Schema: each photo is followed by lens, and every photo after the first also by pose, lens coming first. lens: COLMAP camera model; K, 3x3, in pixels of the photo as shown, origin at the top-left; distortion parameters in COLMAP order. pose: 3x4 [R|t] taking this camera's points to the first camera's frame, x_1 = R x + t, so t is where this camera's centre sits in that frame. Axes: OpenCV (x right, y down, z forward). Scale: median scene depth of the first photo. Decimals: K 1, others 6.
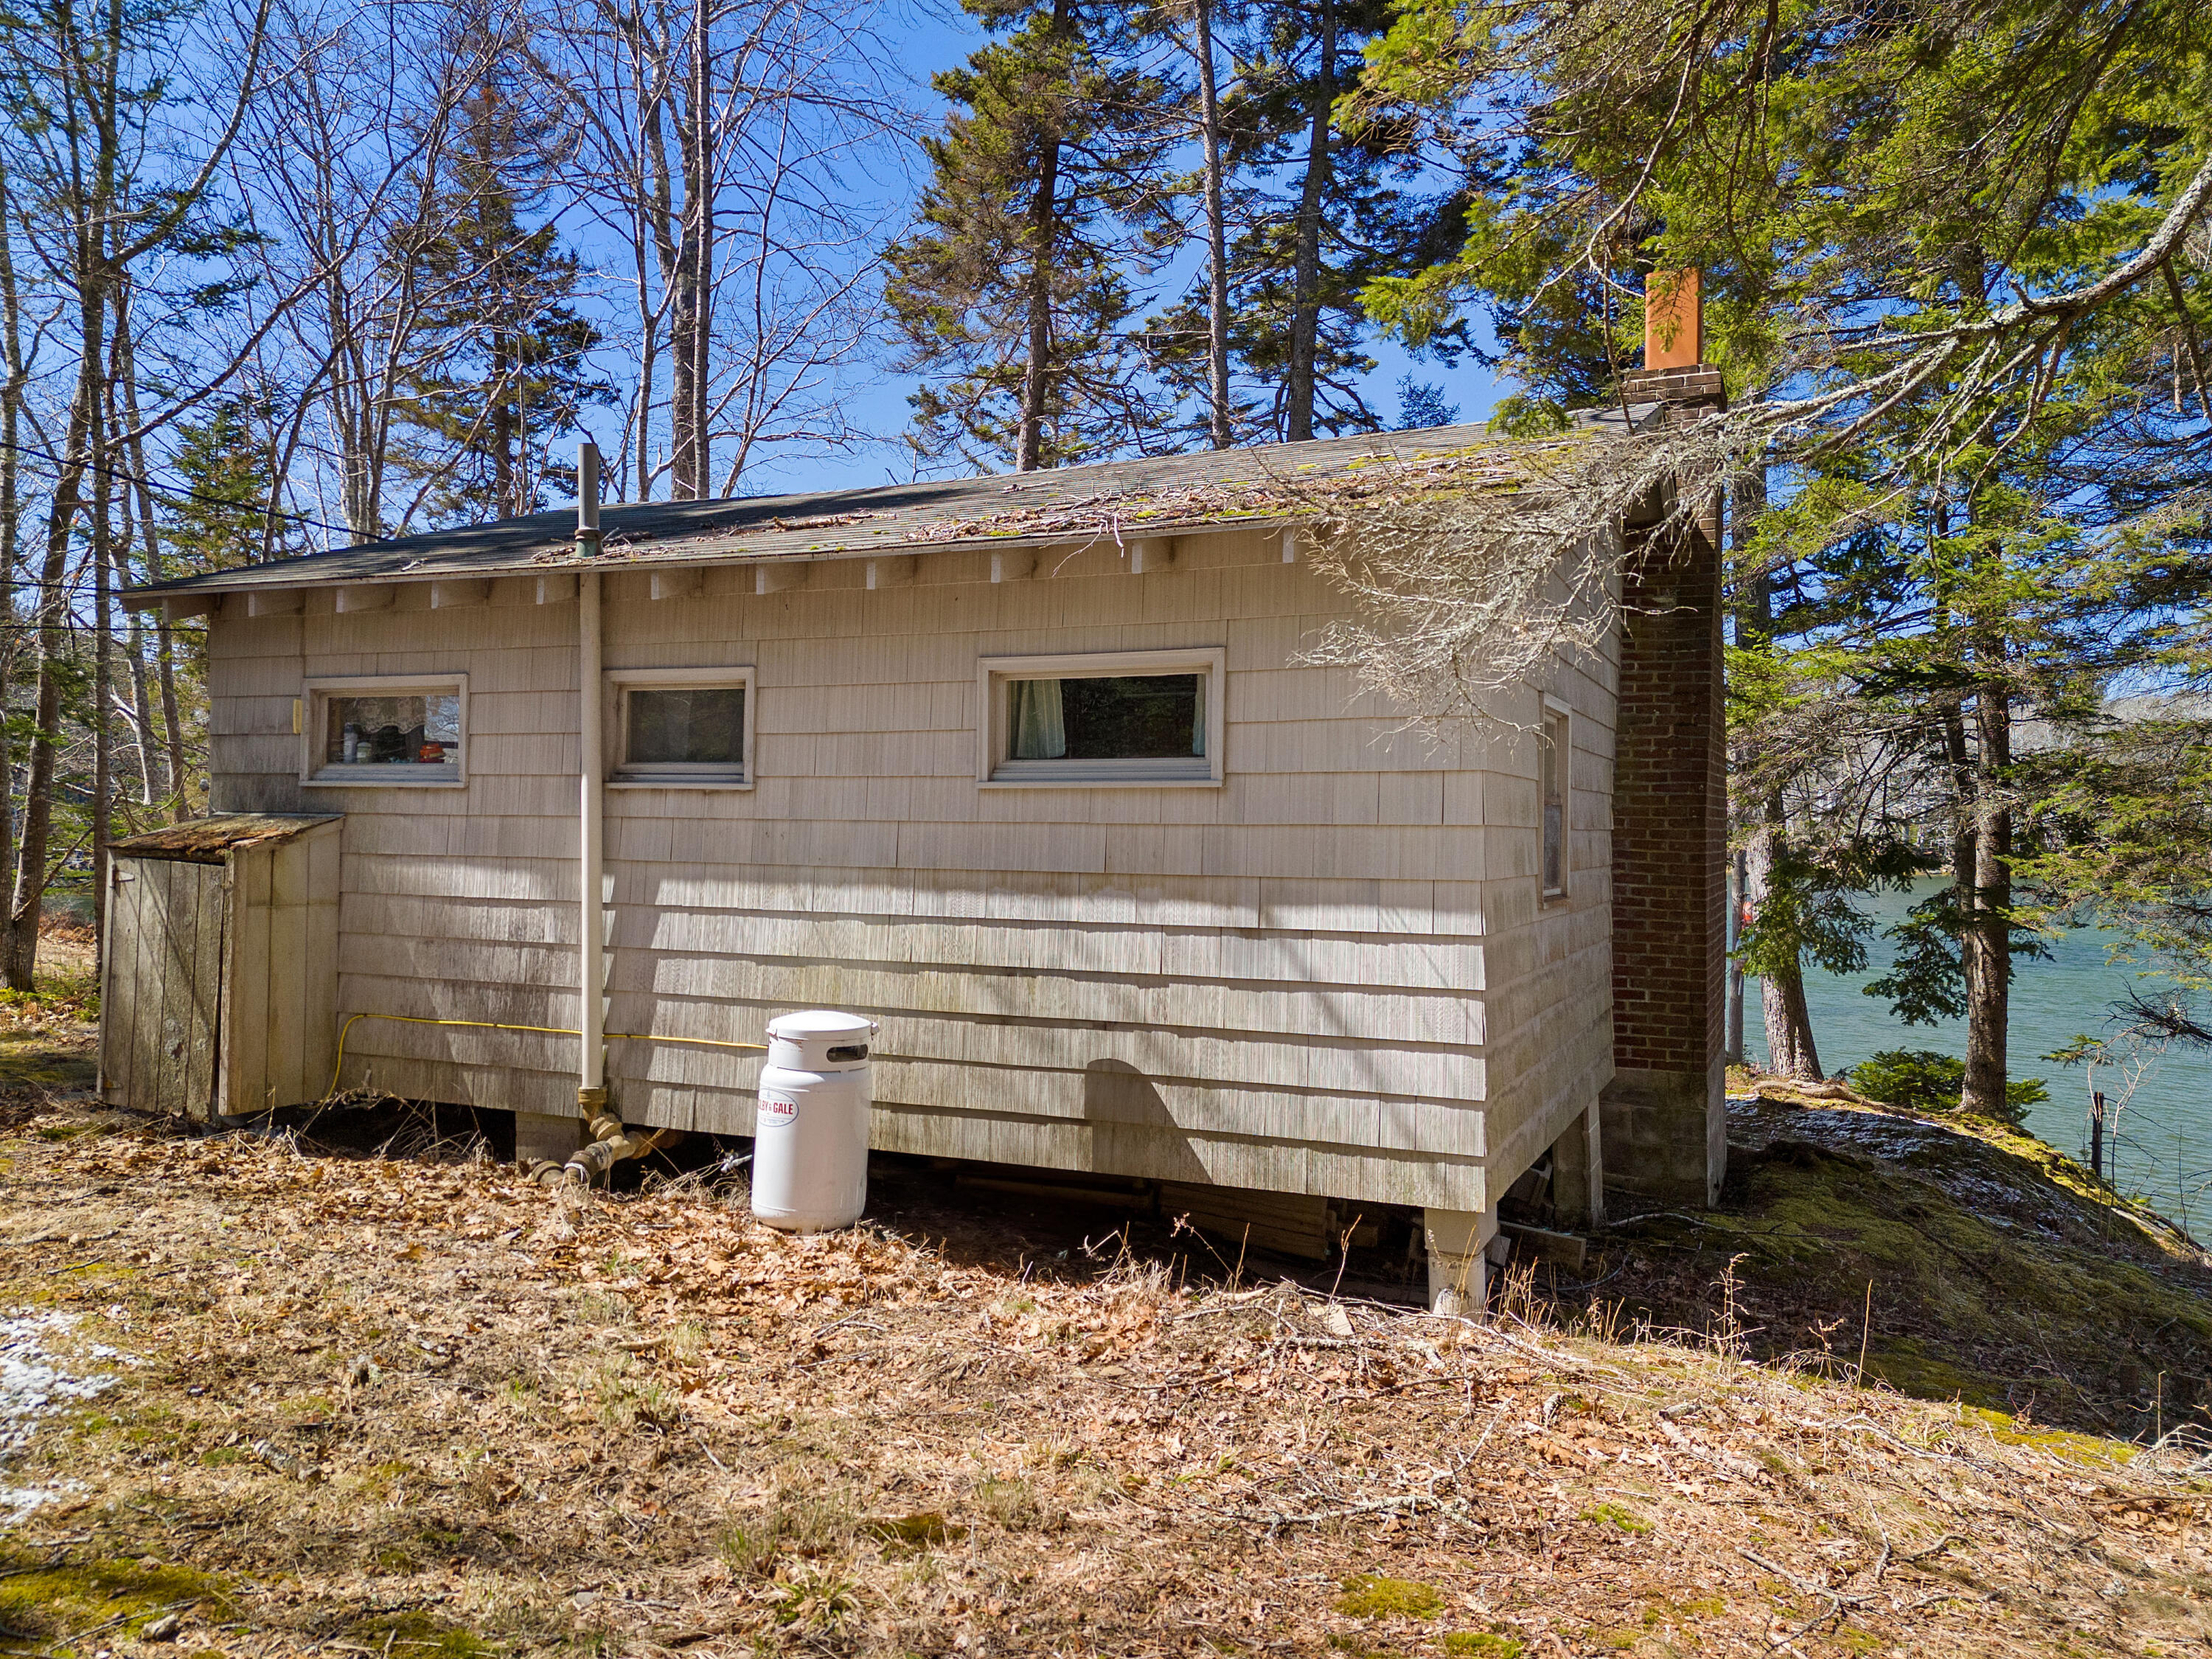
lens RADIAL K [[1641.0, 0, 1113.2], [0, 1641.0, 829.0], [0, 0, 1]] dist [0.094356, -0.070688]
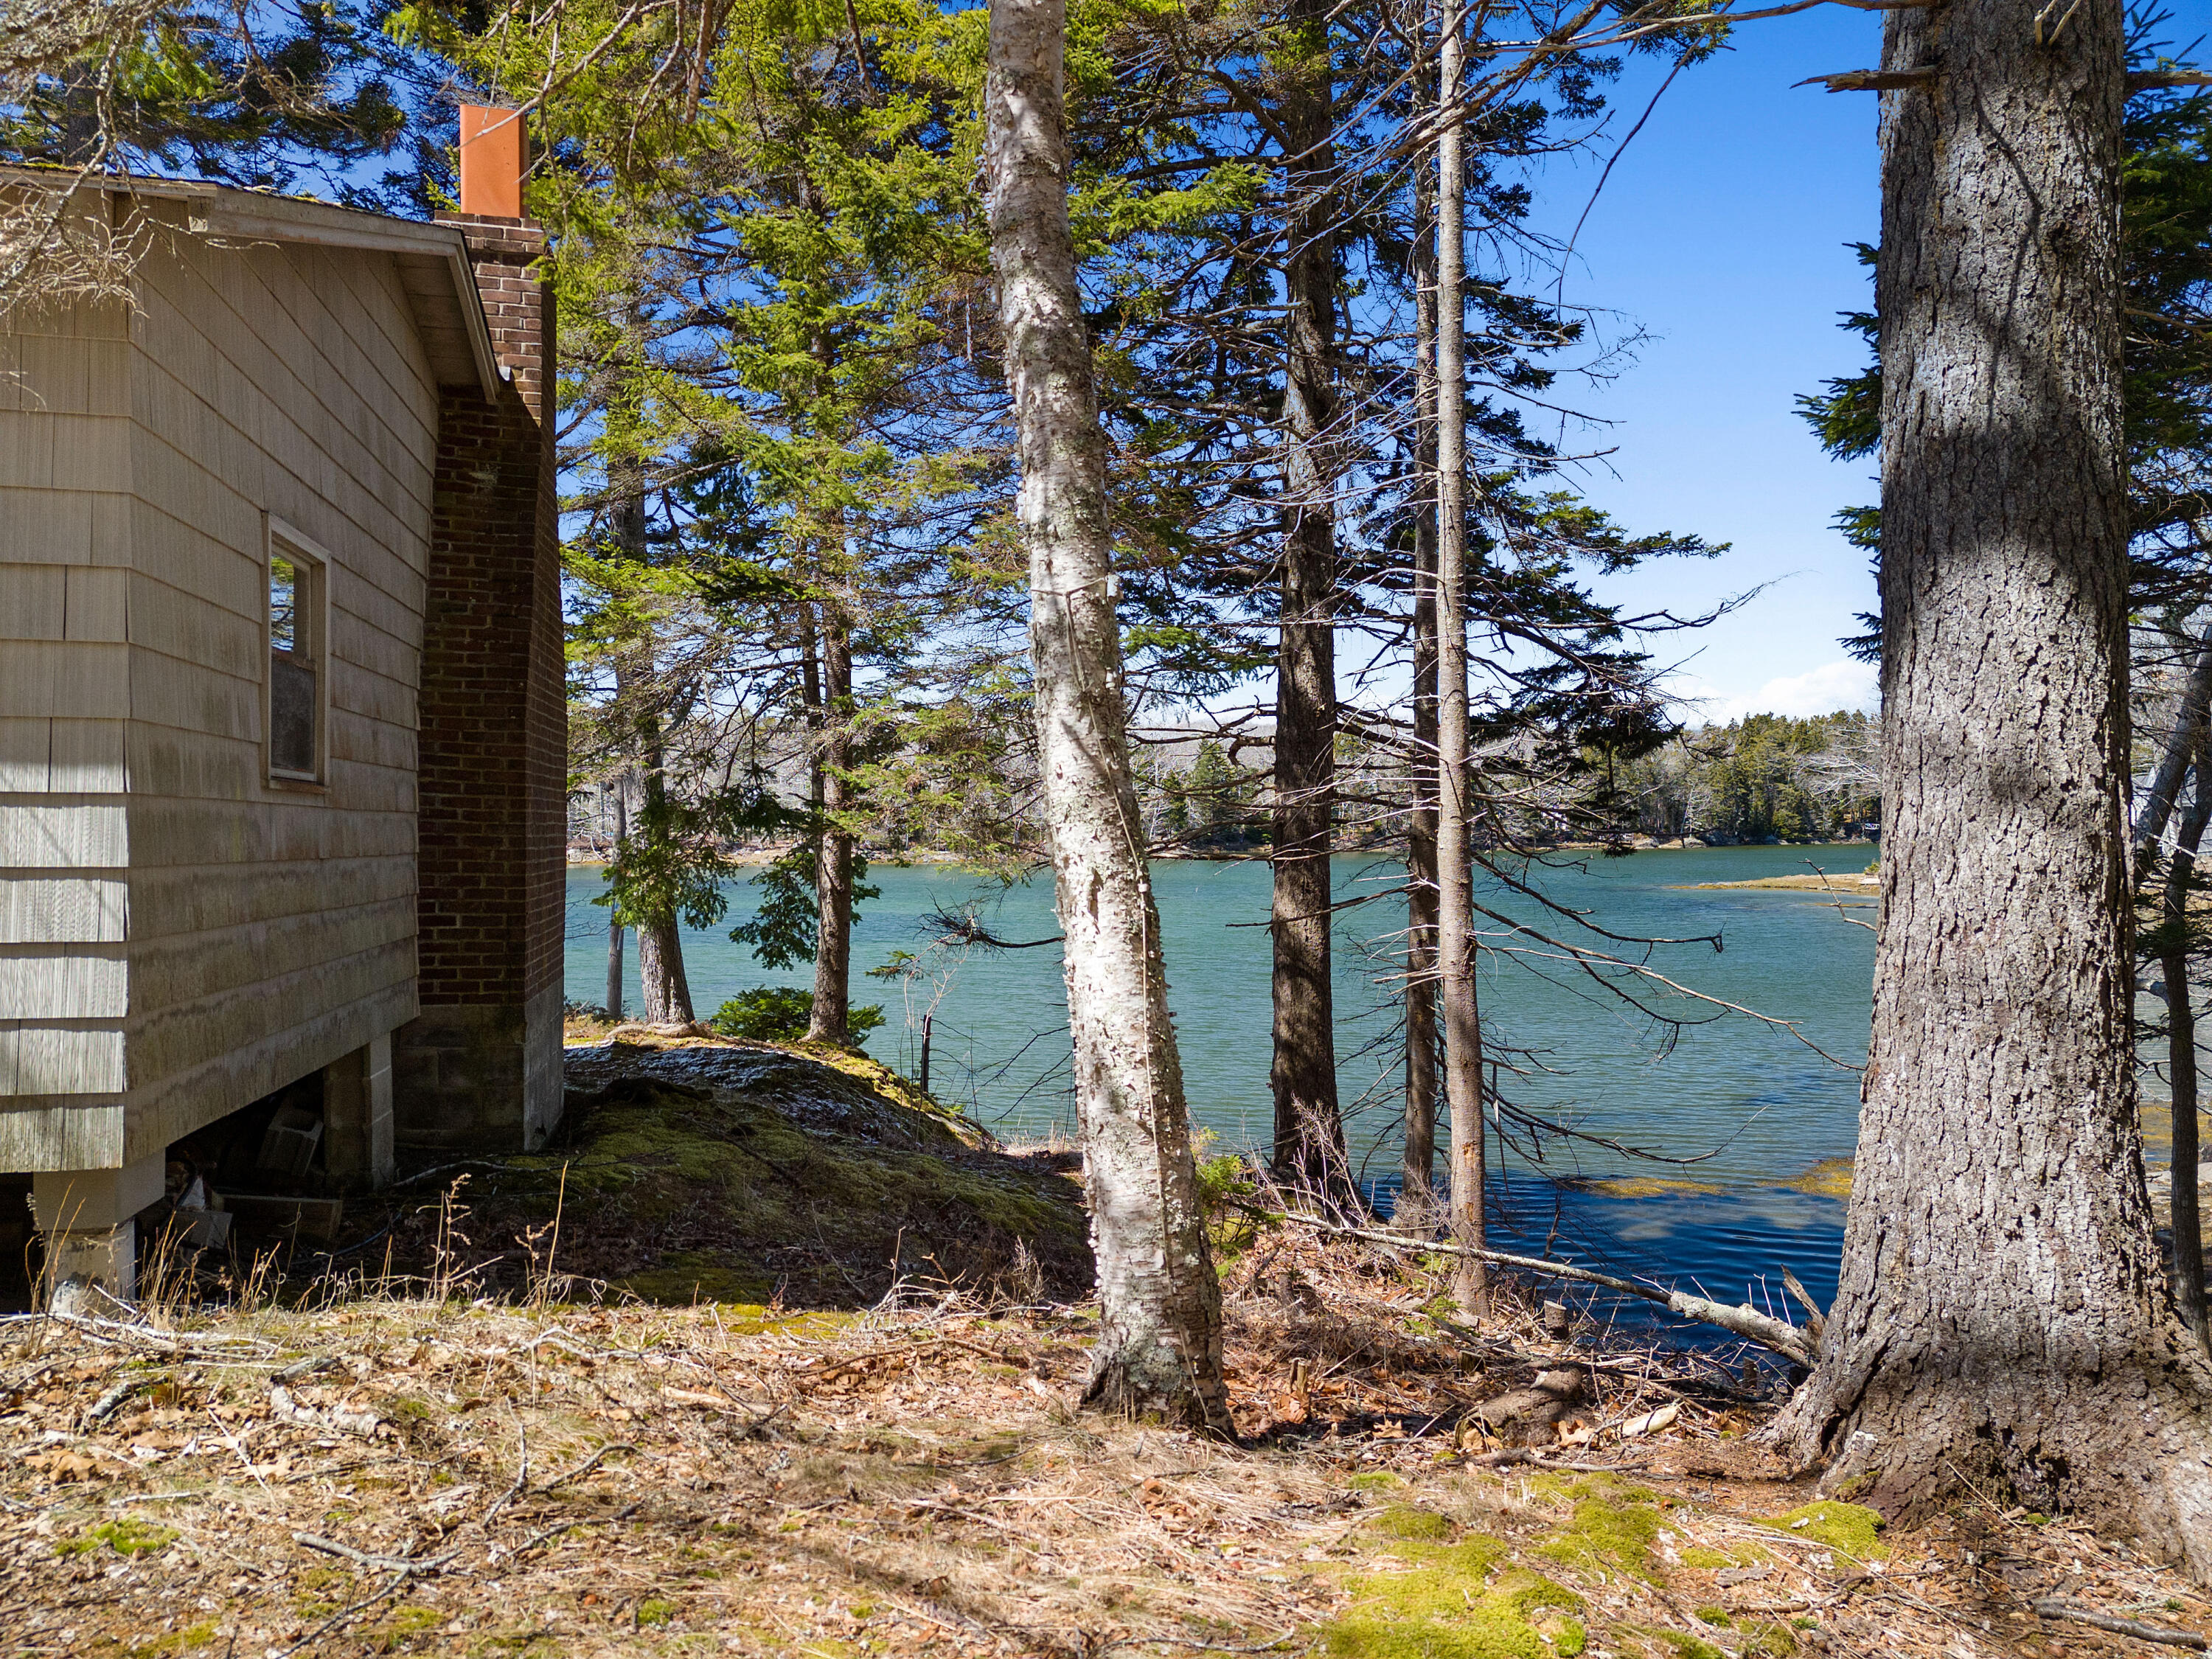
lens RADIAL K [[1594.1, 0, 1137.8], [0, 1594.1, 843.2], [0, 0, 1]] dist [0.071063, -0.053615]
pose [[0.809591, 0.002965, 0.586986, 0.161750], [-0.003044, 0.999995, -0.000852, 0.084769], [-0.586986, -0.001097, 0.809596, 0.145860]]
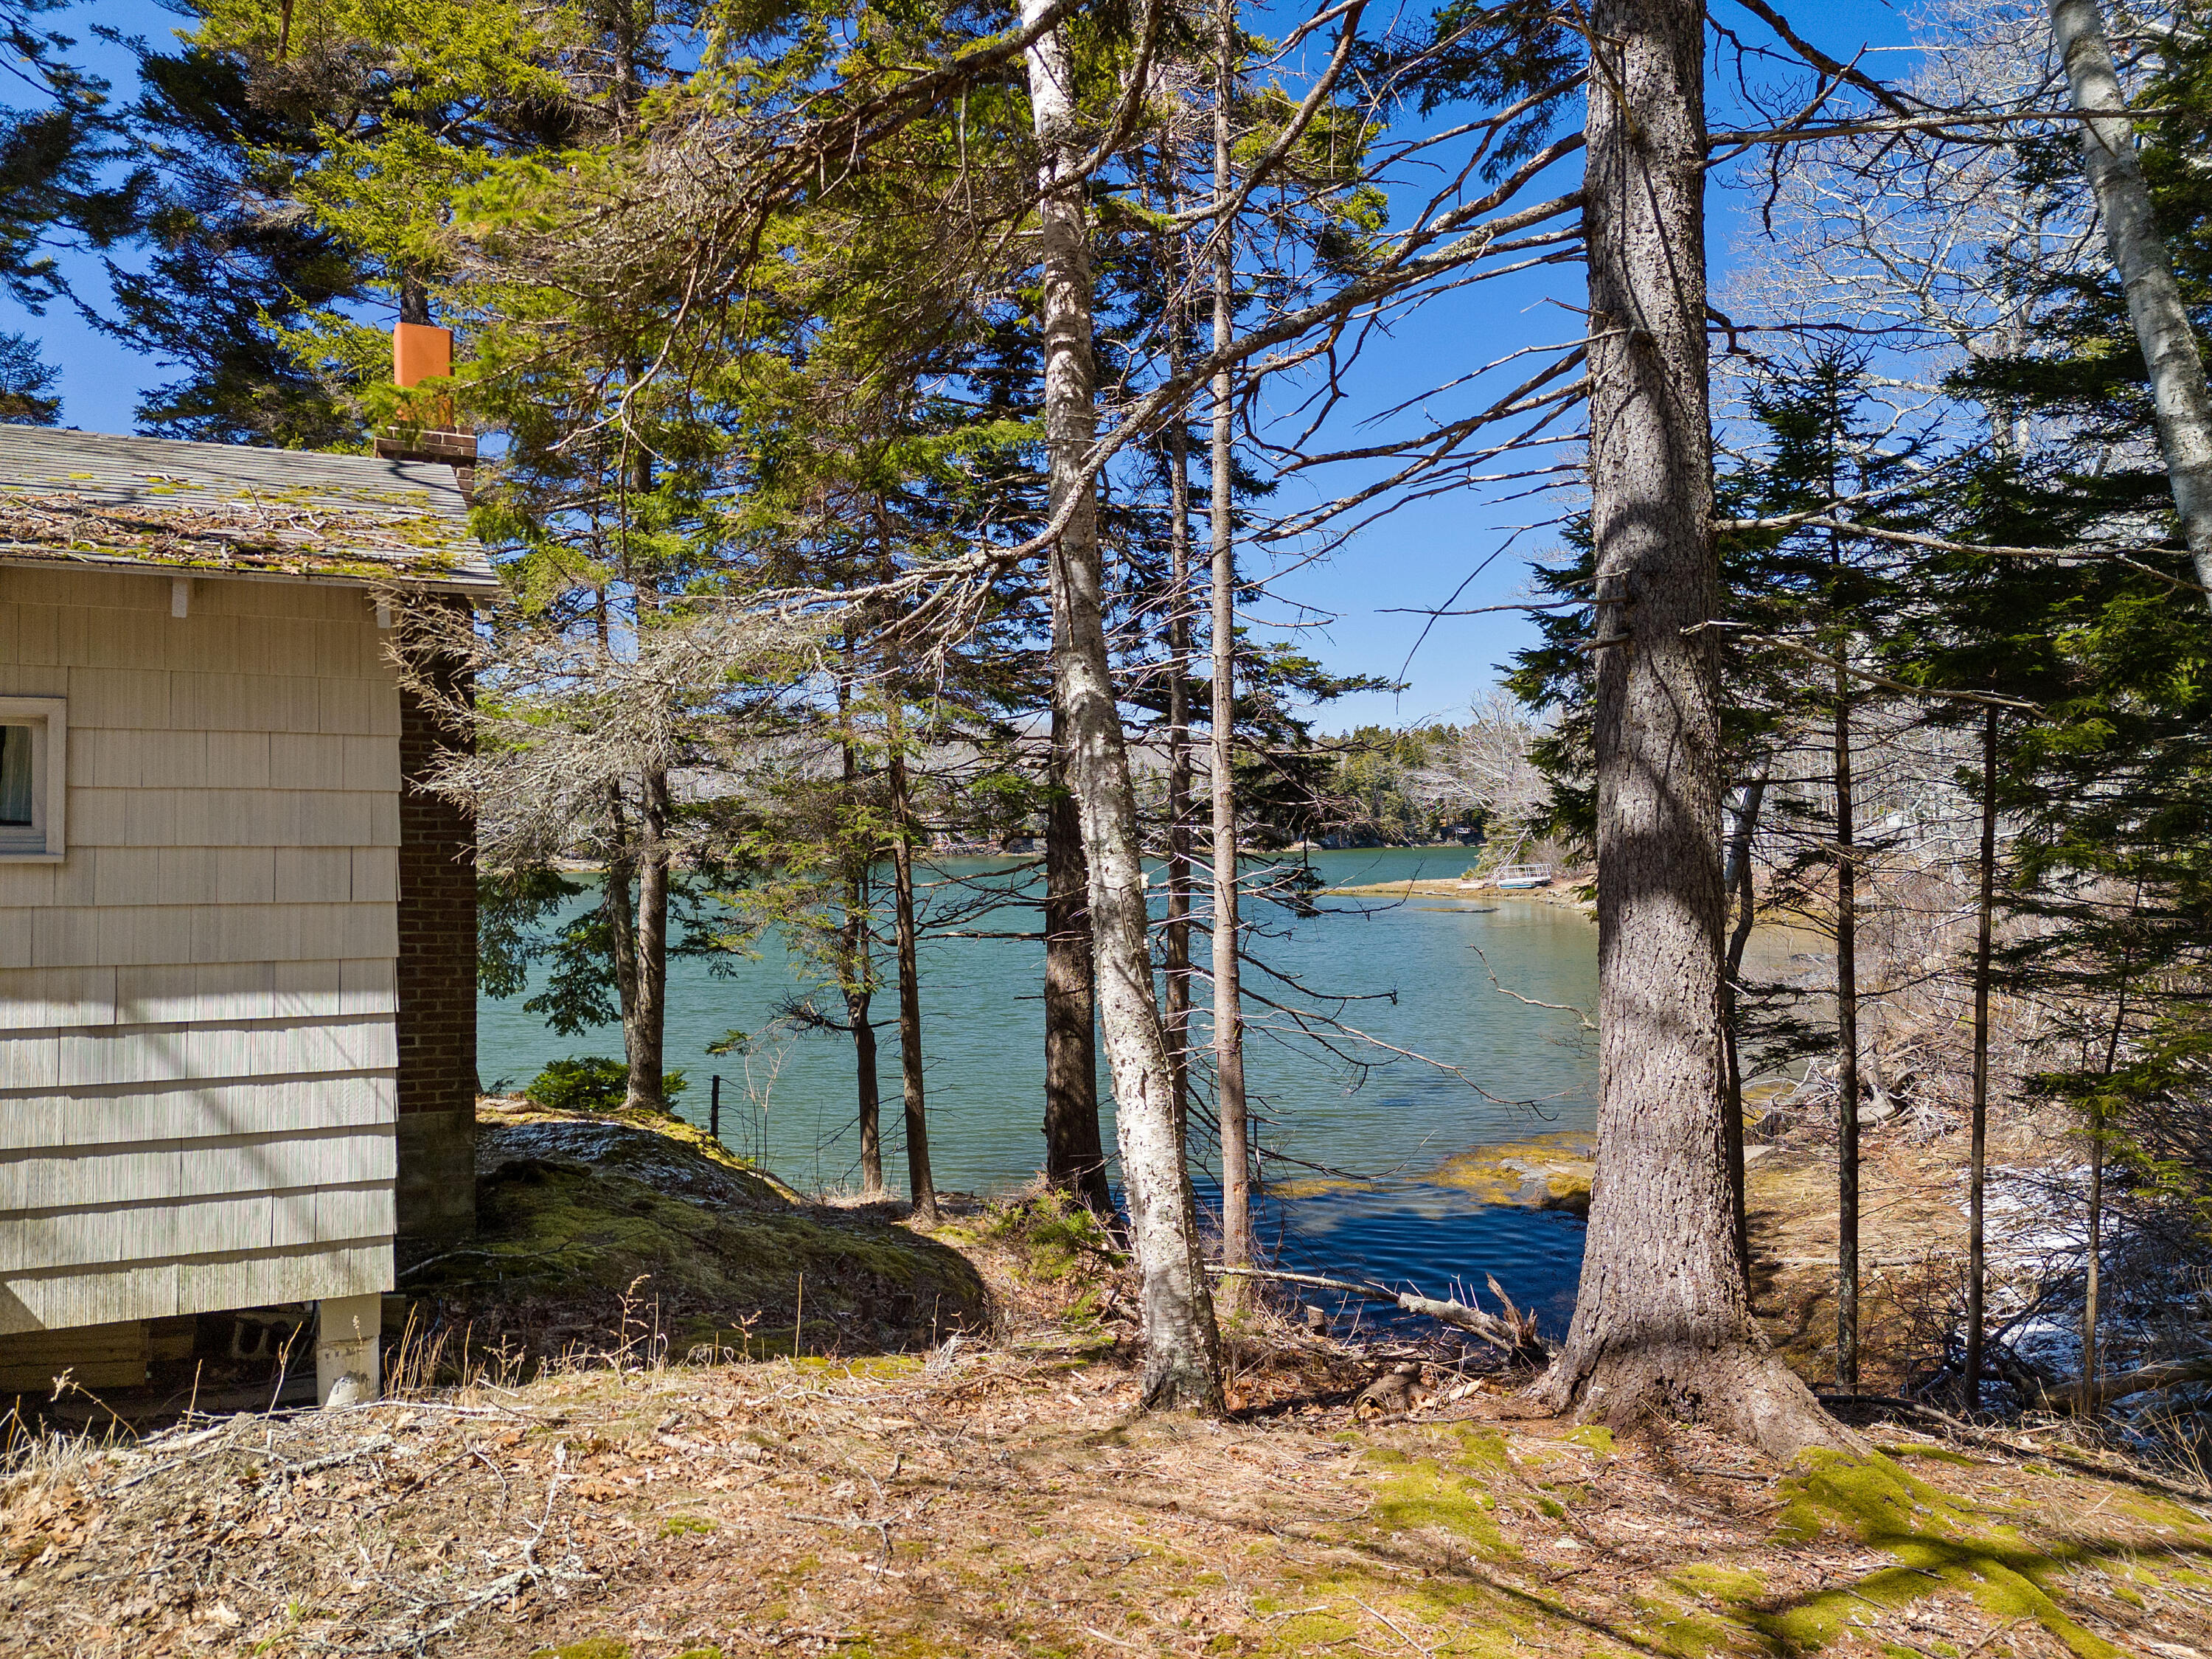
lens RADIAL K [[1673.8, 0, 1109.6], [0, 1673.8, 816.8], [0, 0, 1]] dist [0.080638, -0.053960]
pose [[0.654372, 0.002421, 0.756169, -0.265060], [-0.003580, 0.999994, -0.000104, -0.054295], [-0.756165, -0.002639, 0.654376, 0.003592]]
